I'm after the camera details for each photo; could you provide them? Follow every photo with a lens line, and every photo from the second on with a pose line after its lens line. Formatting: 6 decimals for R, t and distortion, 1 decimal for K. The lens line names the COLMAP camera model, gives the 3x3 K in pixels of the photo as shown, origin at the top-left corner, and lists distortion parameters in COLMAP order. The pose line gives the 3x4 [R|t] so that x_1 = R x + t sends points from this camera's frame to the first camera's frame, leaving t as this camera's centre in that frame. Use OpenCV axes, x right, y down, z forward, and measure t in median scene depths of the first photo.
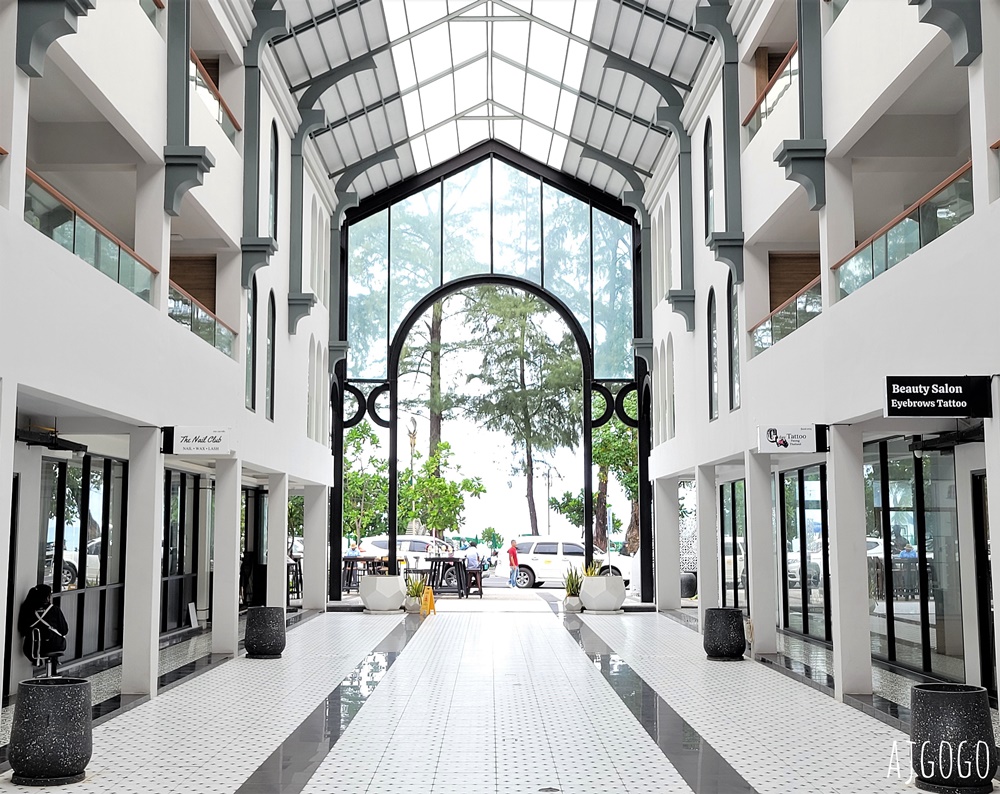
lens RADIAL K [[1281.0, 0, 471.2], [0, 1281.0, 396.0], [0, 0, 1]] dist [0.131054, 0.000592]
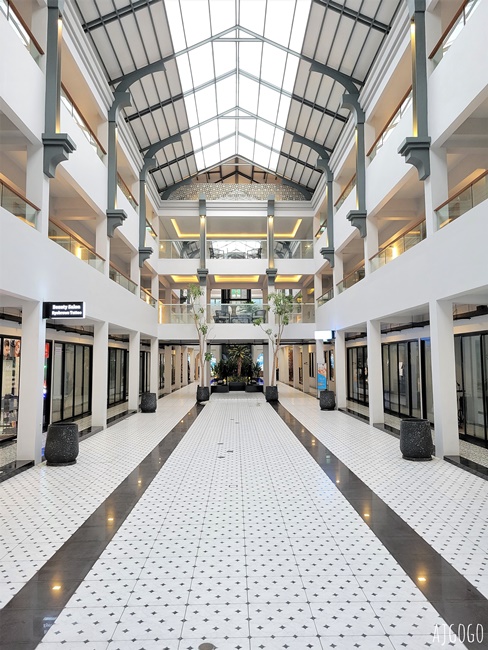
lens RADIAL K [[499.6, 0, 244.0], [0, 499.6, 325.0], [0, 0, 1]] dist [0.036691, 0.001096]
pose [[0.999608, -0.003419, 0.027801, 0.001926], [0.002583, 0.999545, 0.030060, 0.019069], [-0.027891, -0.029976, 0.999161, 0.187061]]
